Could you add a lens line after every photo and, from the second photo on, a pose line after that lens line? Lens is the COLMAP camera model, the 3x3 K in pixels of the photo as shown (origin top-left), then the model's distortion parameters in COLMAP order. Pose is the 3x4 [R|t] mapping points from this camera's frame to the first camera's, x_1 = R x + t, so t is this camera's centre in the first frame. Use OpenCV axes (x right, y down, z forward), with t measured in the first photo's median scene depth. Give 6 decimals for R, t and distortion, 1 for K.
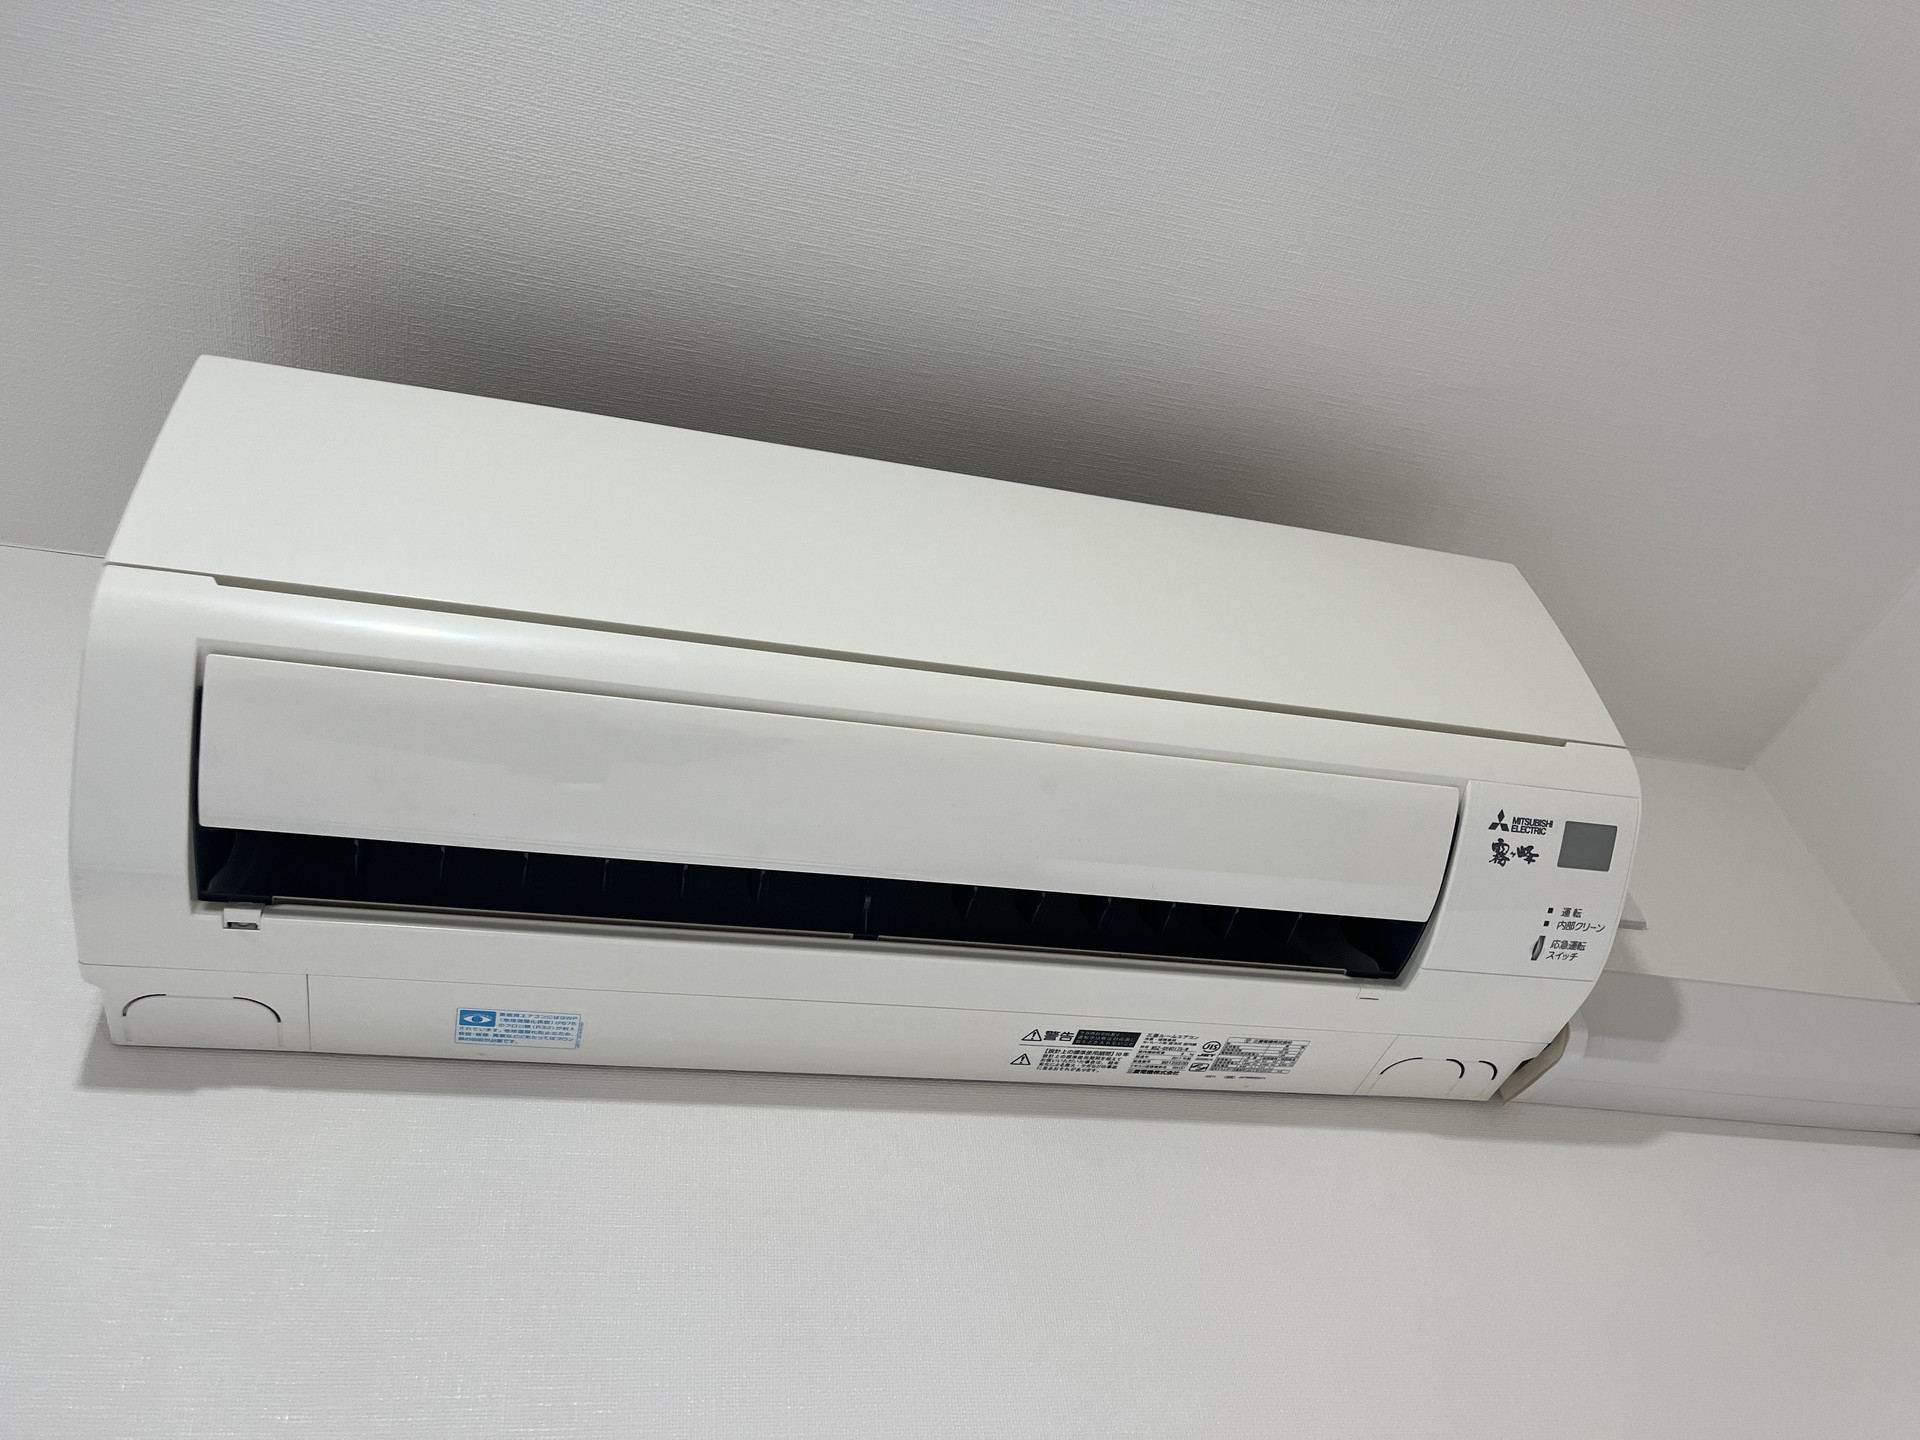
lens RADIAL K [[1450.7, 0, 959.3], [0, 1450.7, 718.9], [0, 0, 1]] dist [0.002133, 0.000959]
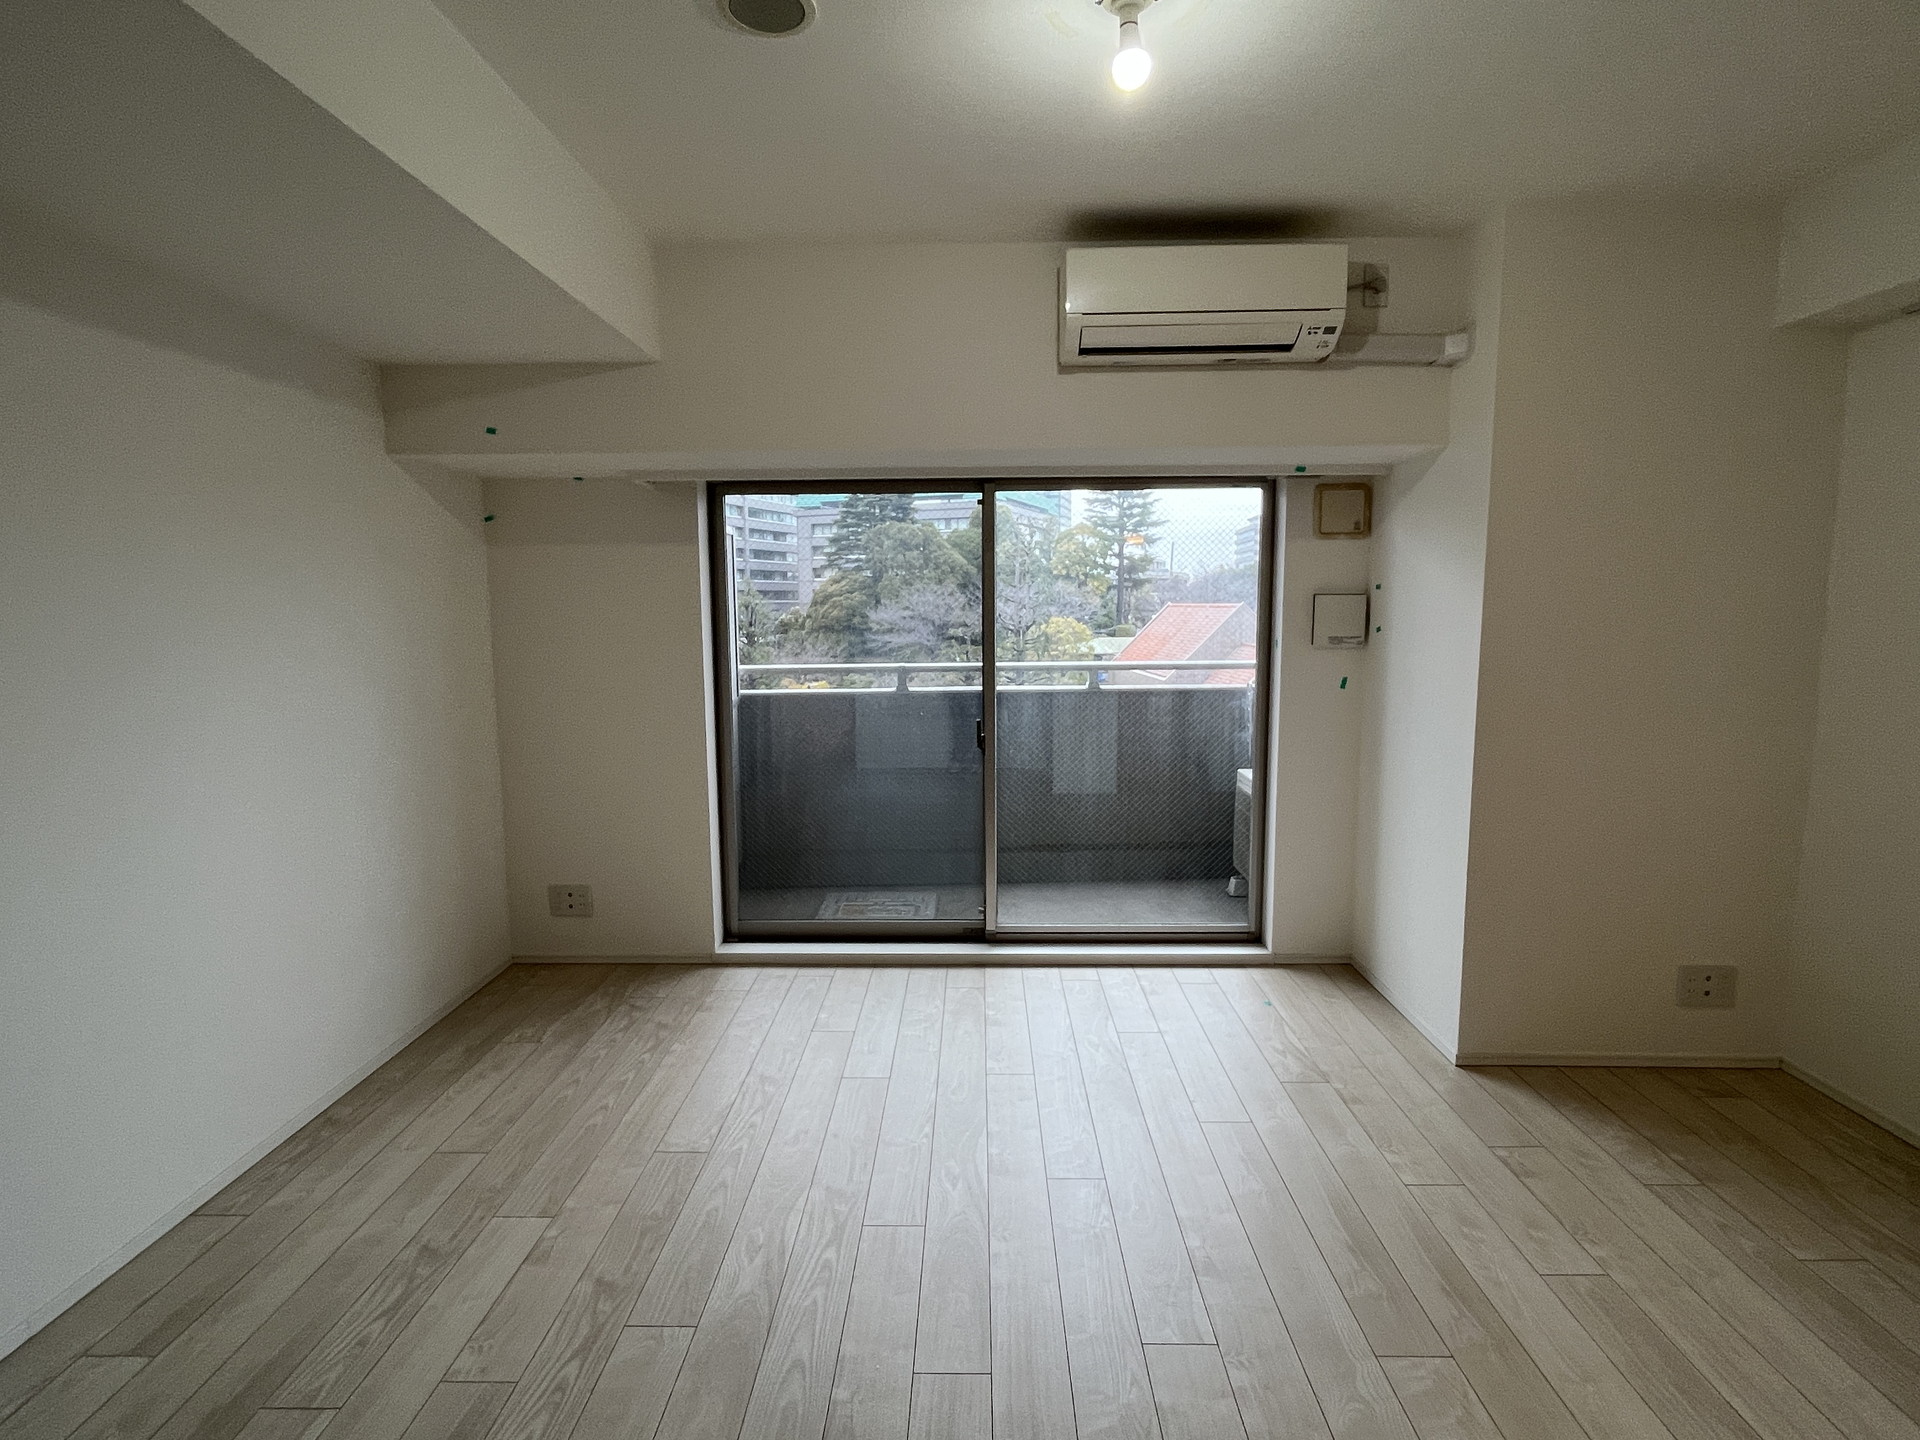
lens RADIAL K [[972.2, 0, 958.8], [0, 972.2, 718.7], [0, 0, 1]] dist [-0.002777, -0.000211]
pose [[0.955586, 0.132841, -0.263076, 0.267890], [0.130785, 0.608796, 0.782472, -1.949014], [0.264103, -0.782126, 0.564383, -2.374450]]
